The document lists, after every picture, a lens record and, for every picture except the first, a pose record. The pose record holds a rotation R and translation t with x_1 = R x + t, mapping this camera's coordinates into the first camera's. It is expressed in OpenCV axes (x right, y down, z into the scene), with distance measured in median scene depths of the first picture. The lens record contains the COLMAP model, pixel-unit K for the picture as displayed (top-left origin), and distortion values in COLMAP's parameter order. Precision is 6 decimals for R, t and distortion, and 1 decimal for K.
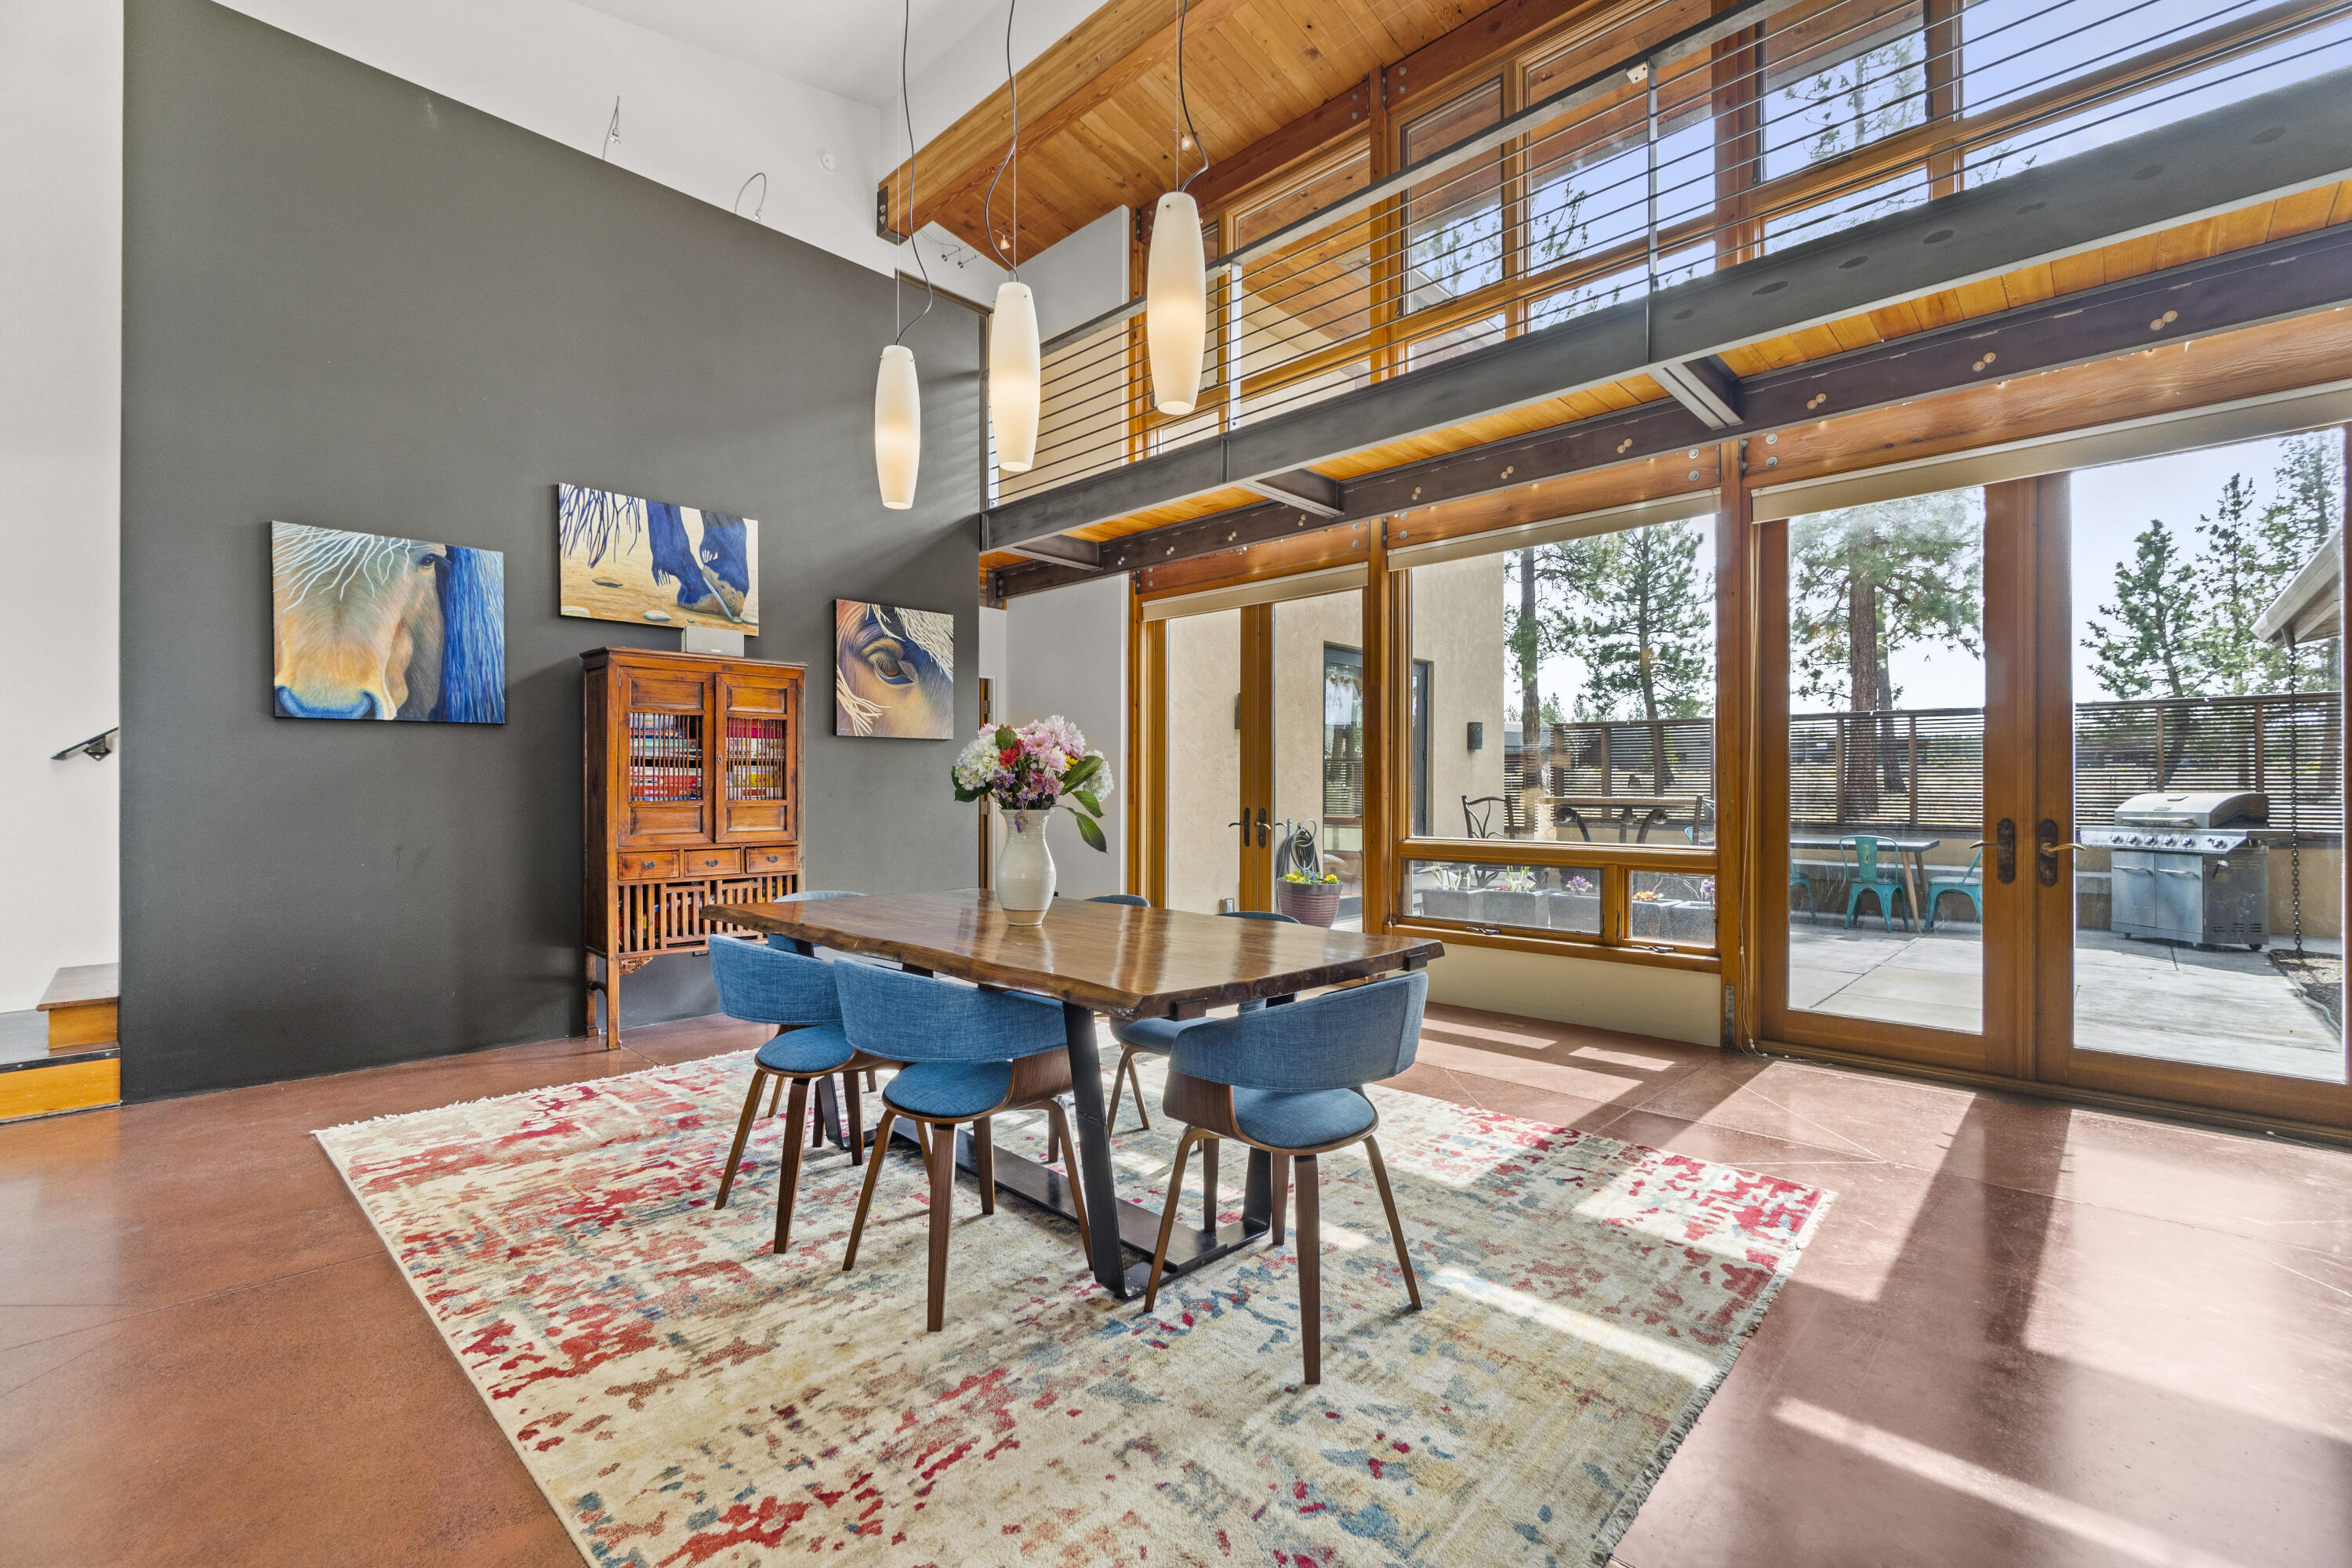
lens RADIAL K [[1018.8, 0, 1190.2], [0, 1018.8, 782.5], [0, 0, 1]] dist [-0.003949, 0.000886]
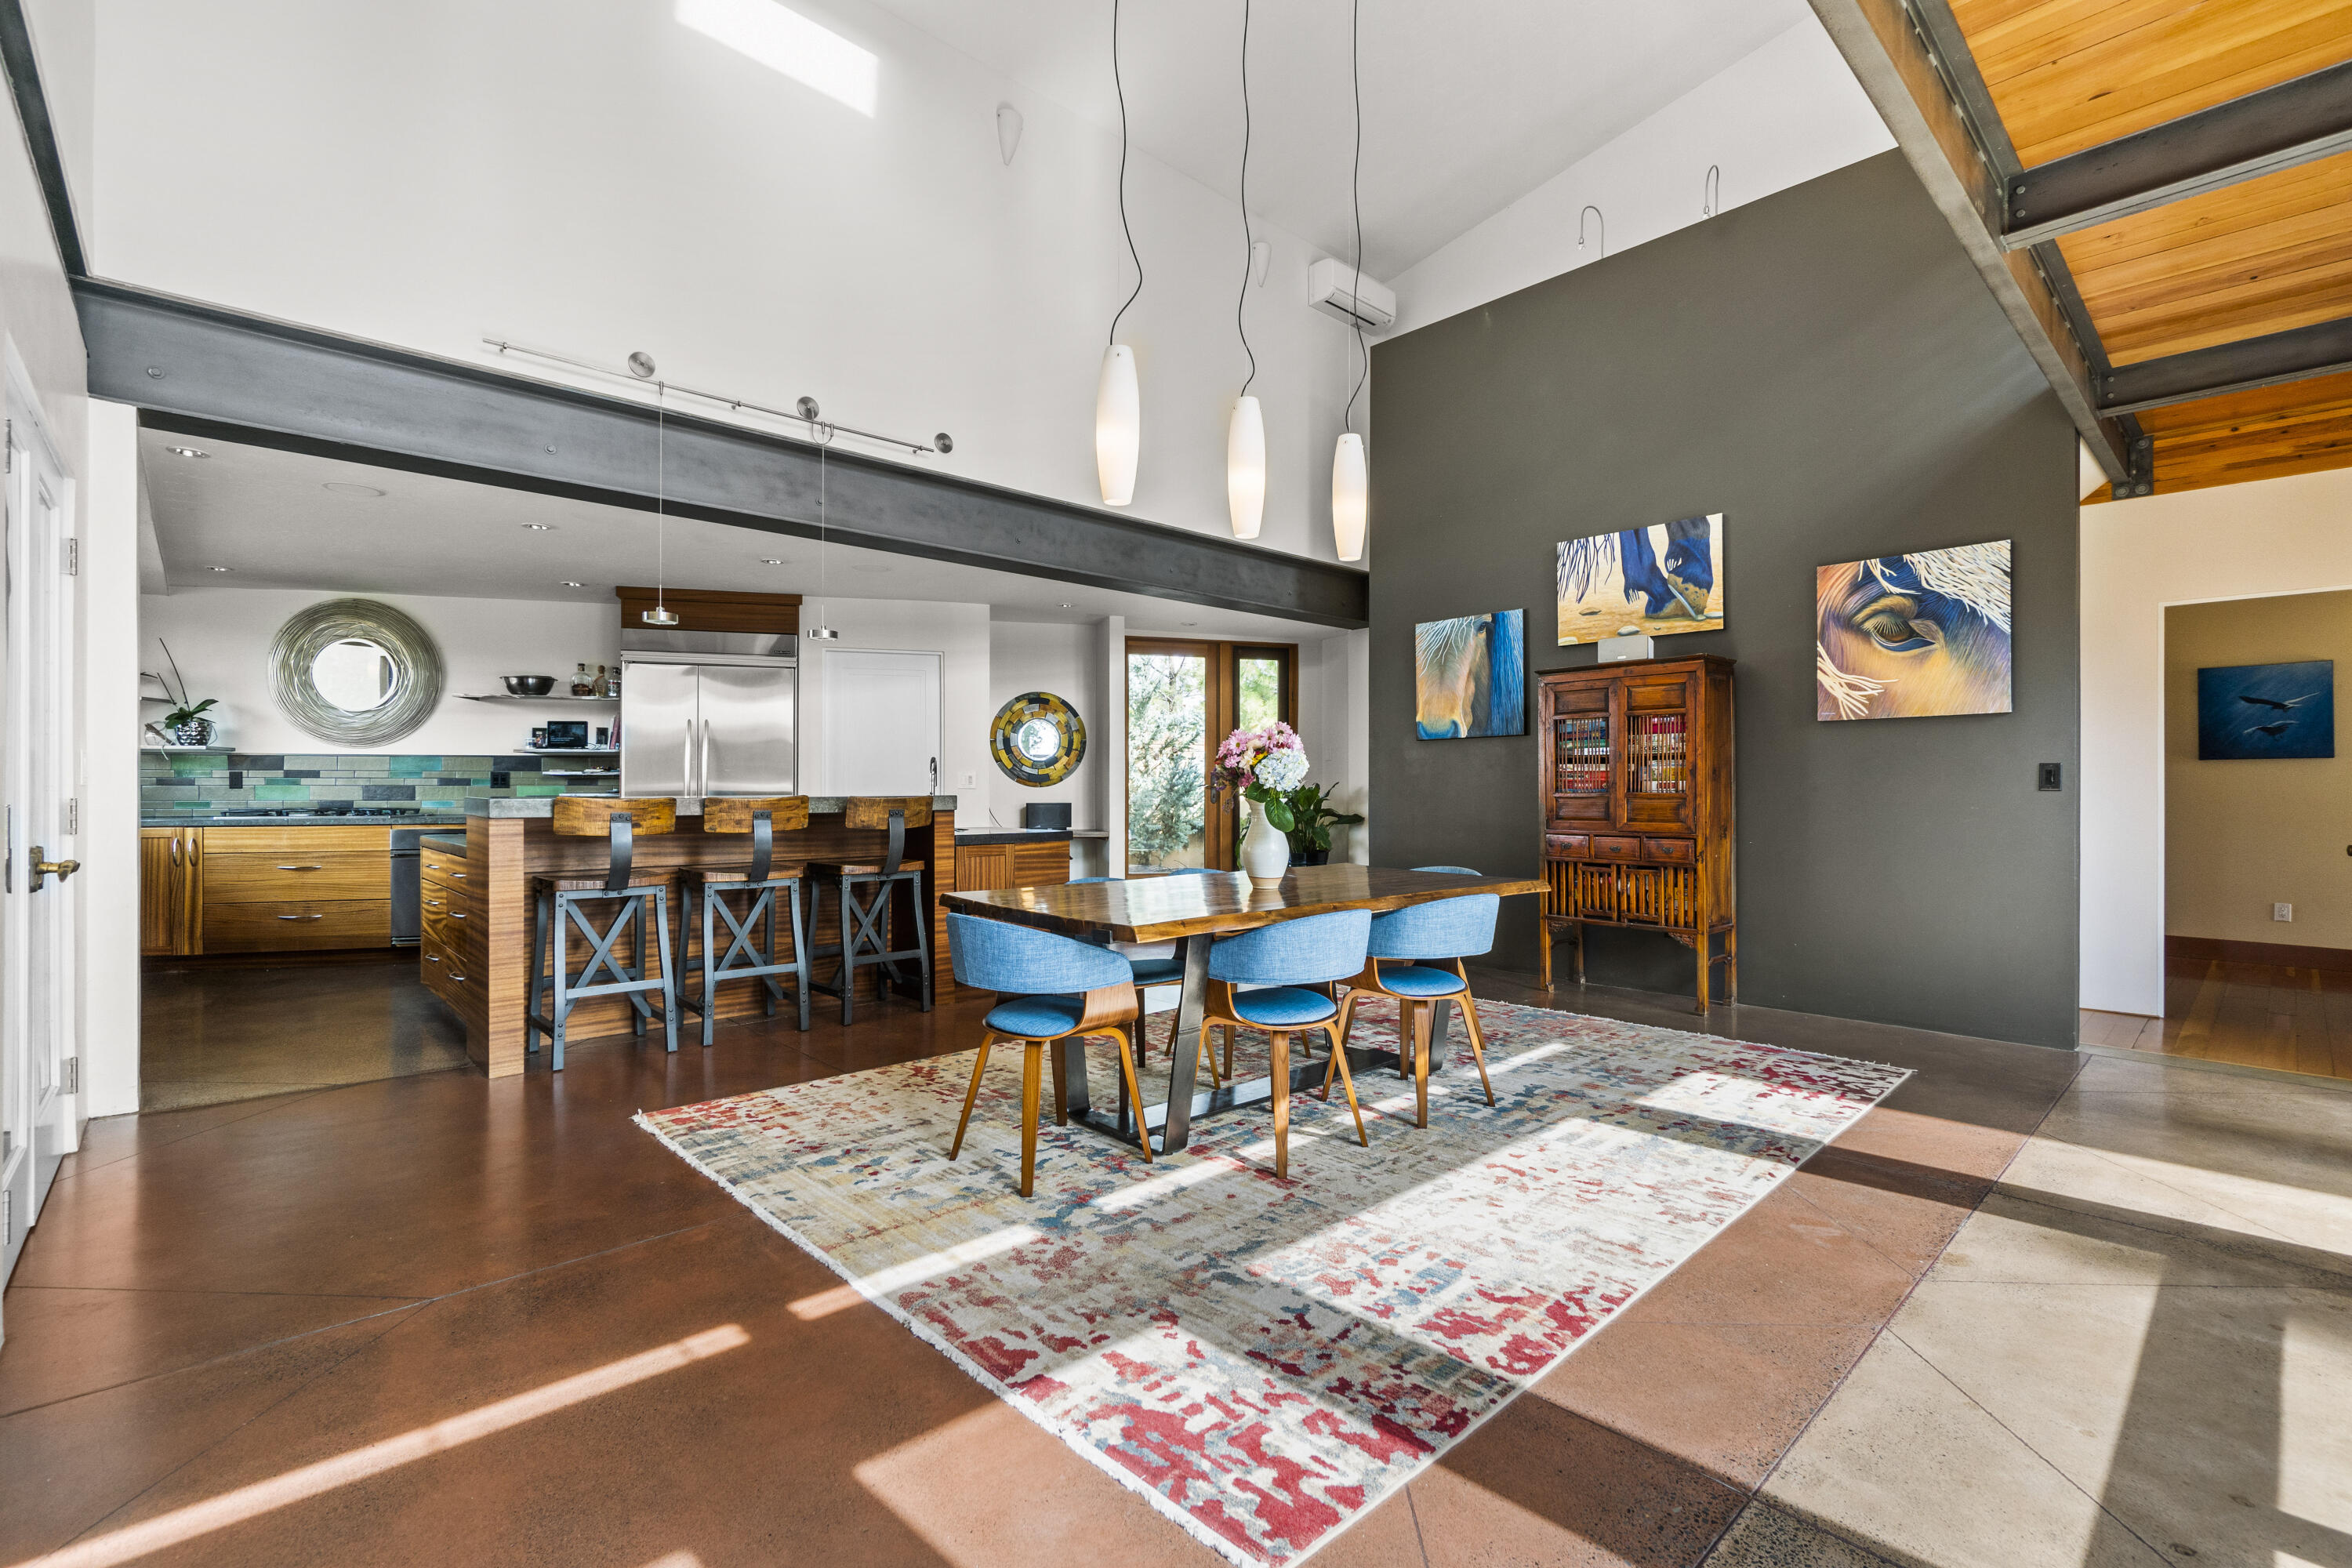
lens RADIAL K [[1018.8, 0, 1178.3], [0, 1018.8, 790.7], [0, 0, 1]] dist [-0.003949, 0.000886]
pose [[-0.066527, 0.006812, -0.997761, 0.644712], [0.009992, 0.999931, 0.006161, 0.003924], [0.997735, -0.009560, -0.066591, 0.563274]]
